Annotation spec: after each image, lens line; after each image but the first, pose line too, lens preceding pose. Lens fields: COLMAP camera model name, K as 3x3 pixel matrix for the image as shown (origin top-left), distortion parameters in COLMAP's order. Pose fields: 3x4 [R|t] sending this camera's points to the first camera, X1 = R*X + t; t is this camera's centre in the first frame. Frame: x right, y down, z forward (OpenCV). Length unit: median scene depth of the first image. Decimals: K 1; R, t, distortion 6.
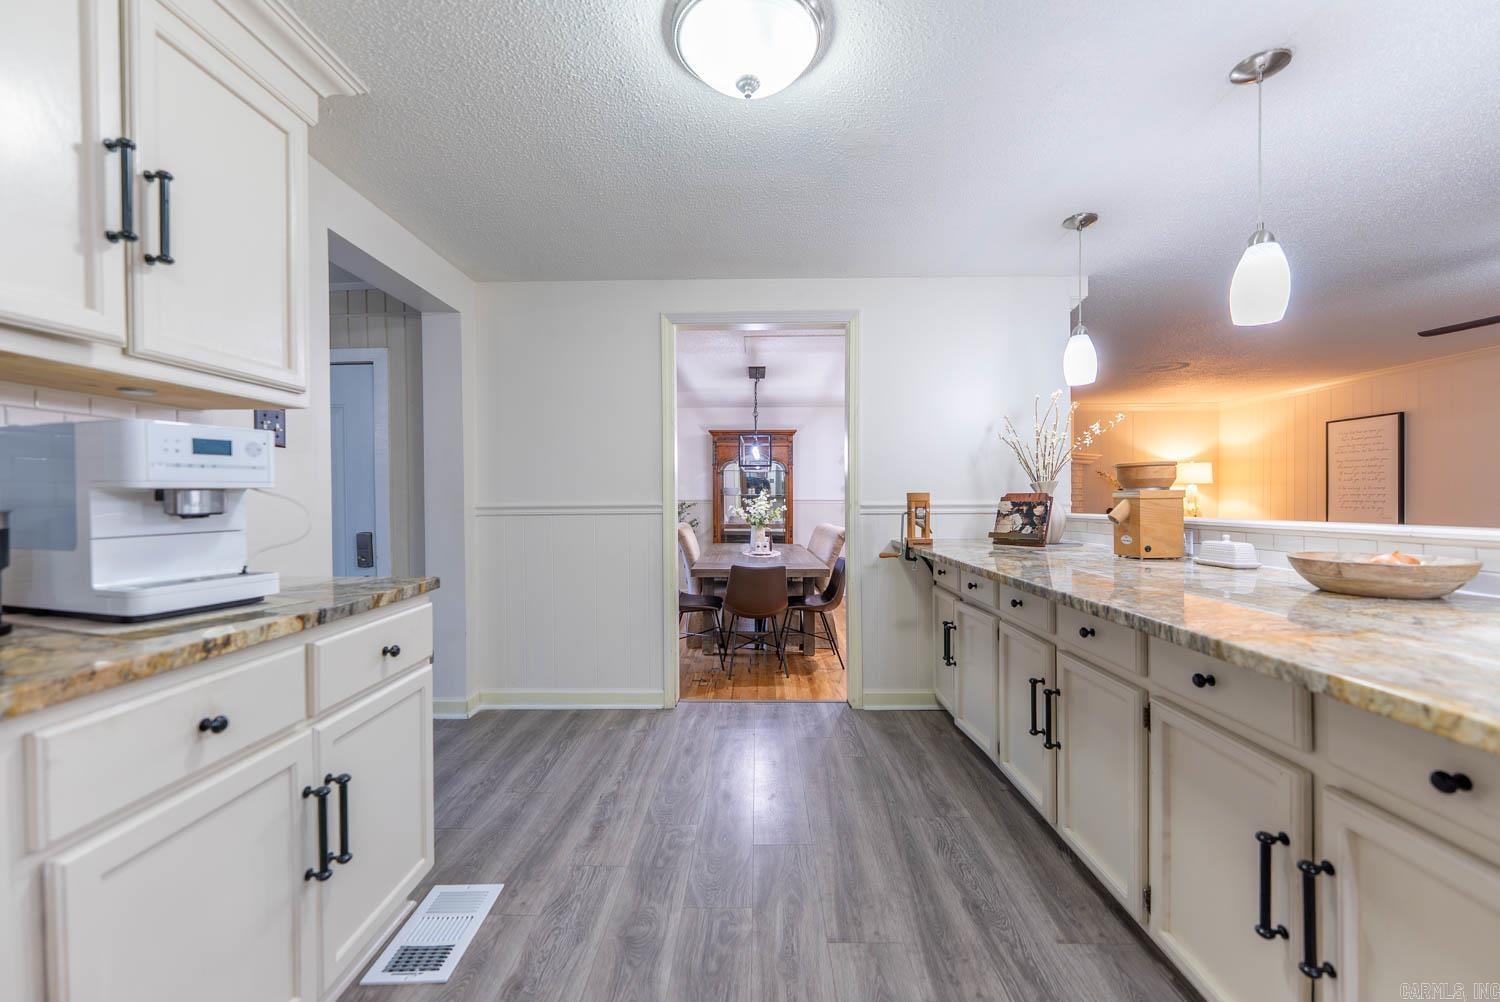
lens RADIAL K [[602.1, 0, 756.1], [0, 602.1, 504.5], [0, 0, 1]] dist [0.000122, -0.000133]
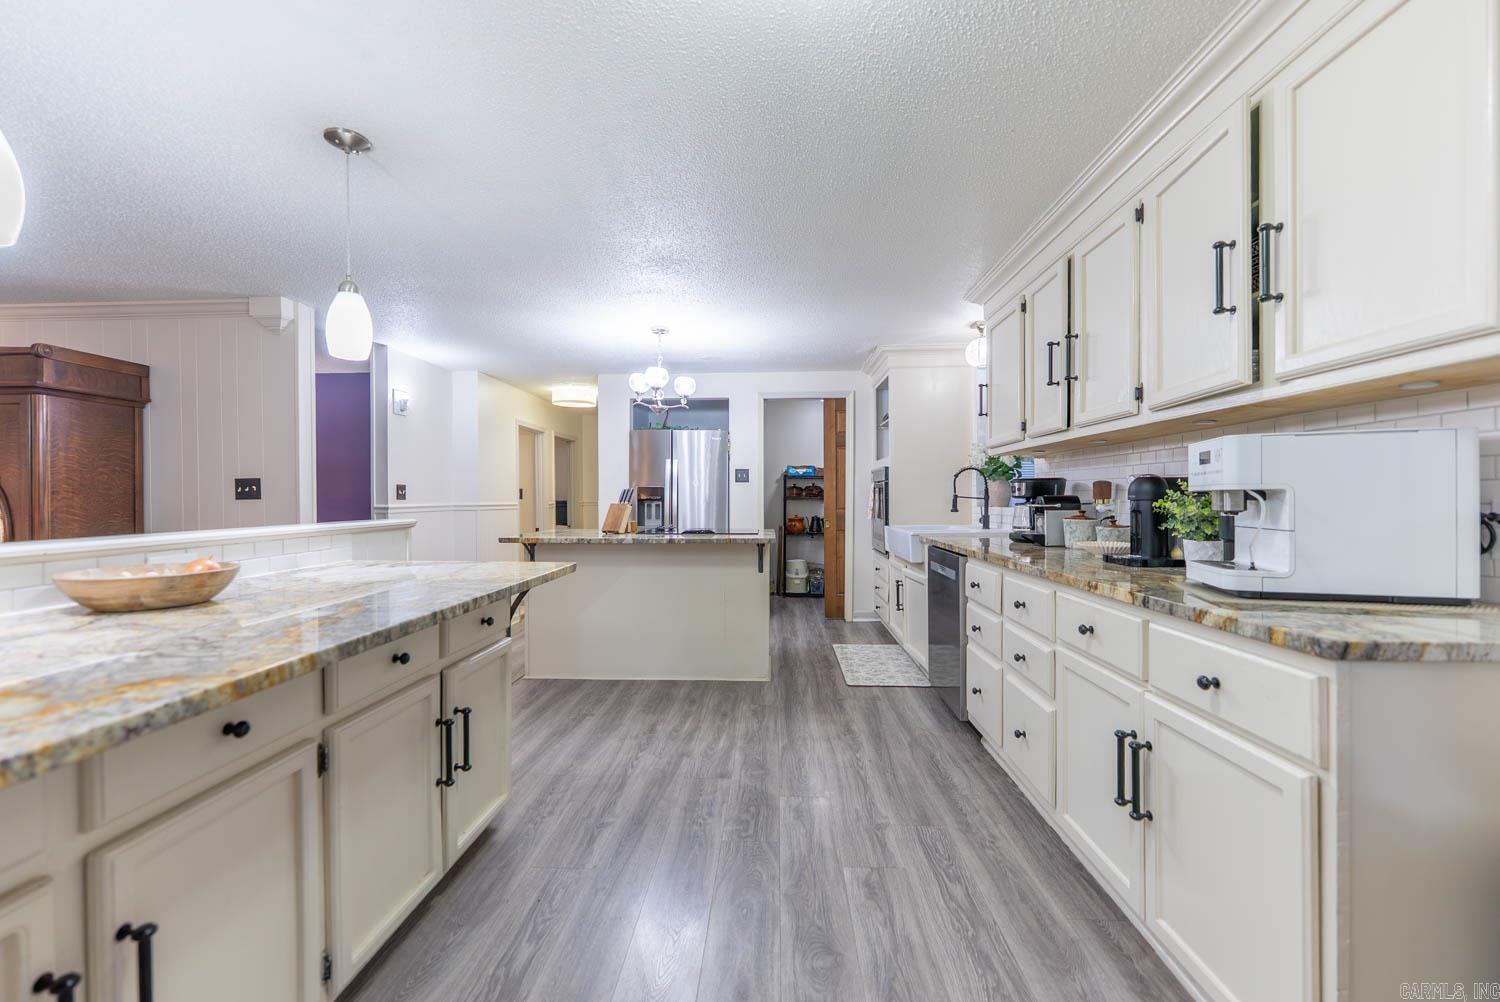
lens RADIAL K [[602.1, 0, 753.3], [0, 602.1, 499.6], [0, 0, 1]] dist [0.000122, -0.000133]
pose [[-0.999509, 0.010613, 0.029478, 0.000305], [0.011125, 0.999789, 0.017262, -0.040058], [-0.029289, 0.017582, -0.999416, 2.250123]]
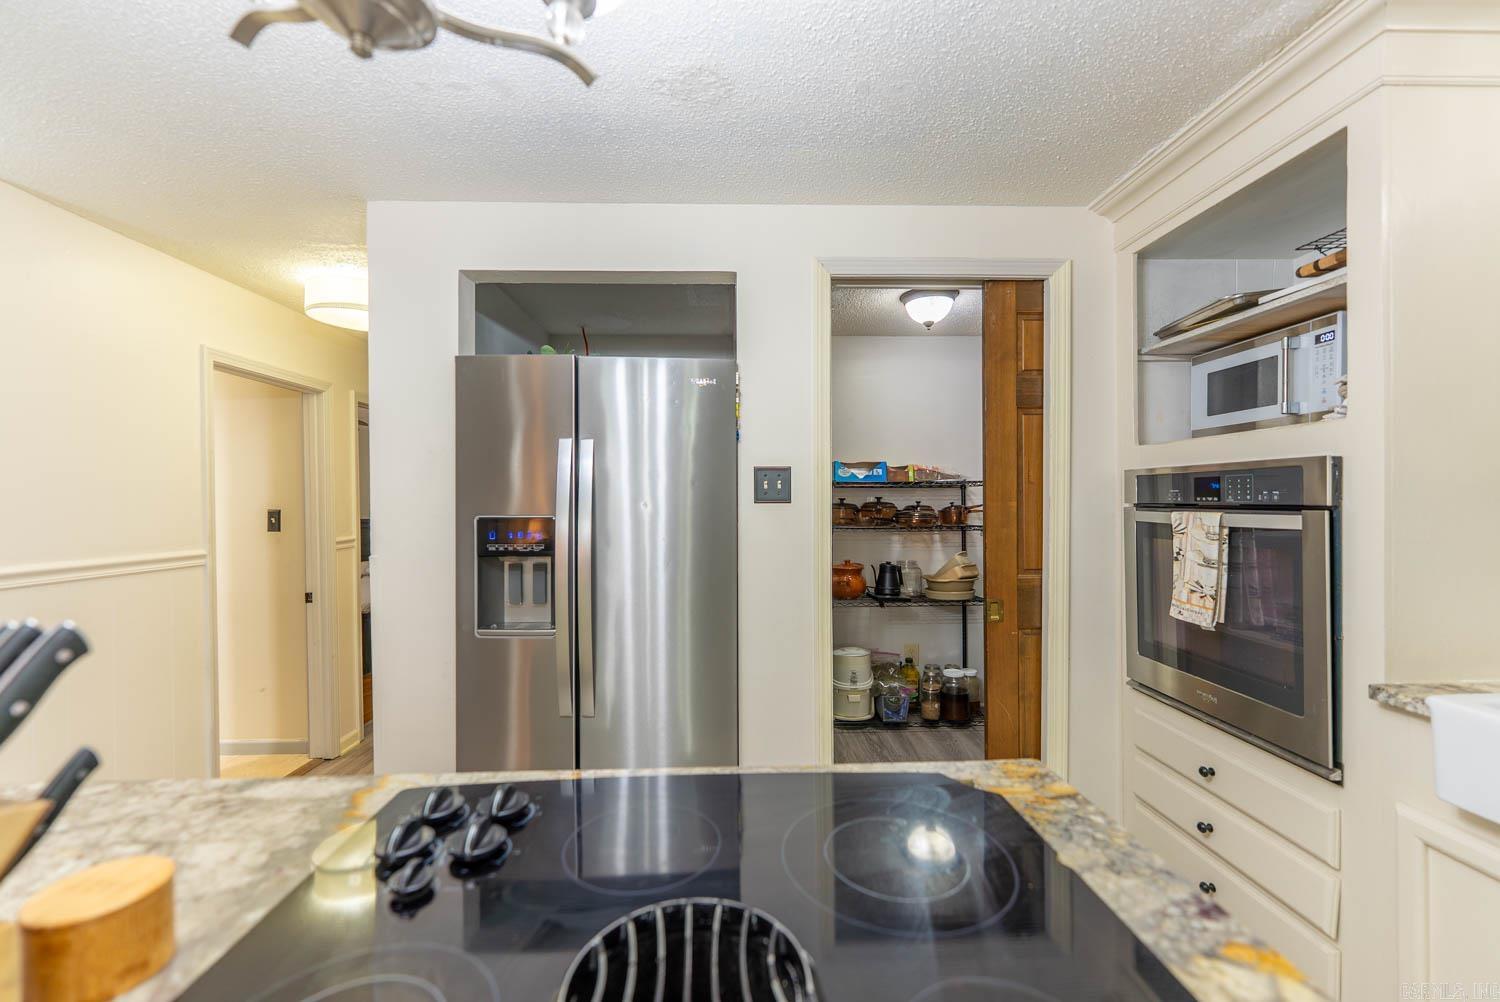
lens RADIAL K [[602.1, 0, 741.8], [0, 602.1, 503.9], [0, 0, 1]] dist [0.000122, -0.000133]
pose [[-0.999302, 0.013049, -0.035004, 0.377598], [0.012241, 0.999656, 0.023200, -0.132998], [0.035295, 0.022755, -0.999118, -0.744555]]
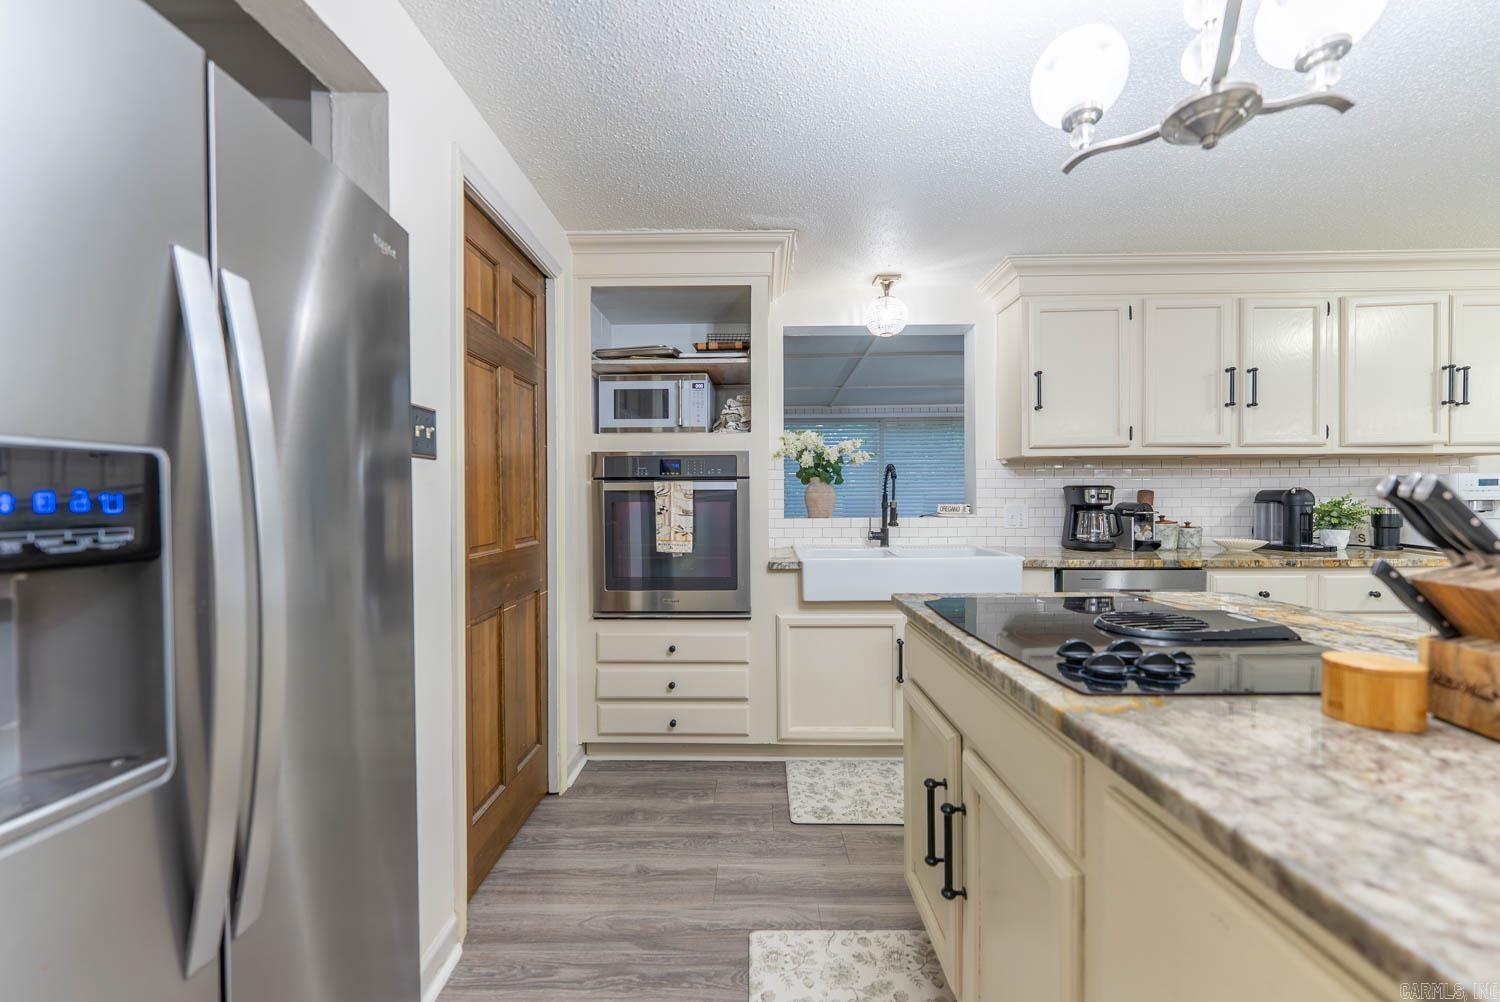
lens RADIAL K [[602.1, 0, 748.6], [0, 602.1, 502.9], [0, 0, 1]] dist [0.000122, -0.000133]
pose [[-0.010682, 0.016679, -0.999804, 1.447955], [-0.008644, 0.999822, 0.016771, -0.029287], [0.999906, 0.008822, -0.010536, -1.822136]]
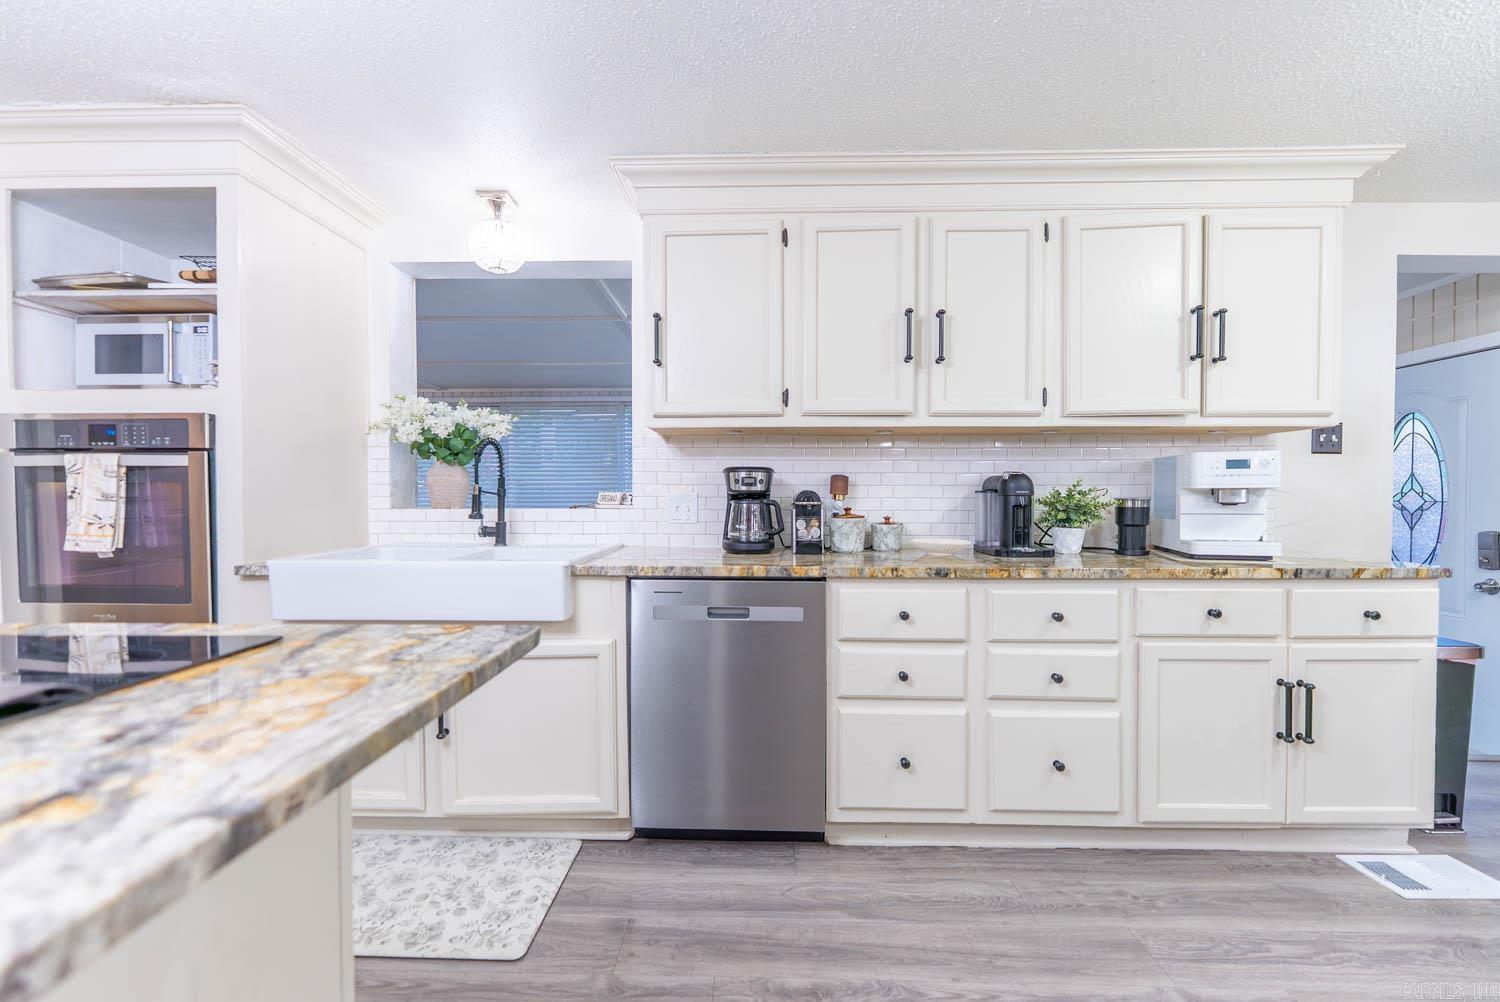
lens RADIAL K [[602.1, 0, 745.2], [0, 602.1, 501.3], [0, 0, 1]] dist [0.000122, -0.000133]
pose [[-0.015424, 0.018477, -0.999710, 0.826532], [-0.015607, 0.999703, 0.018718, 0.000704], [0.999759, 0.015891, -0.015131, -0.370837]]
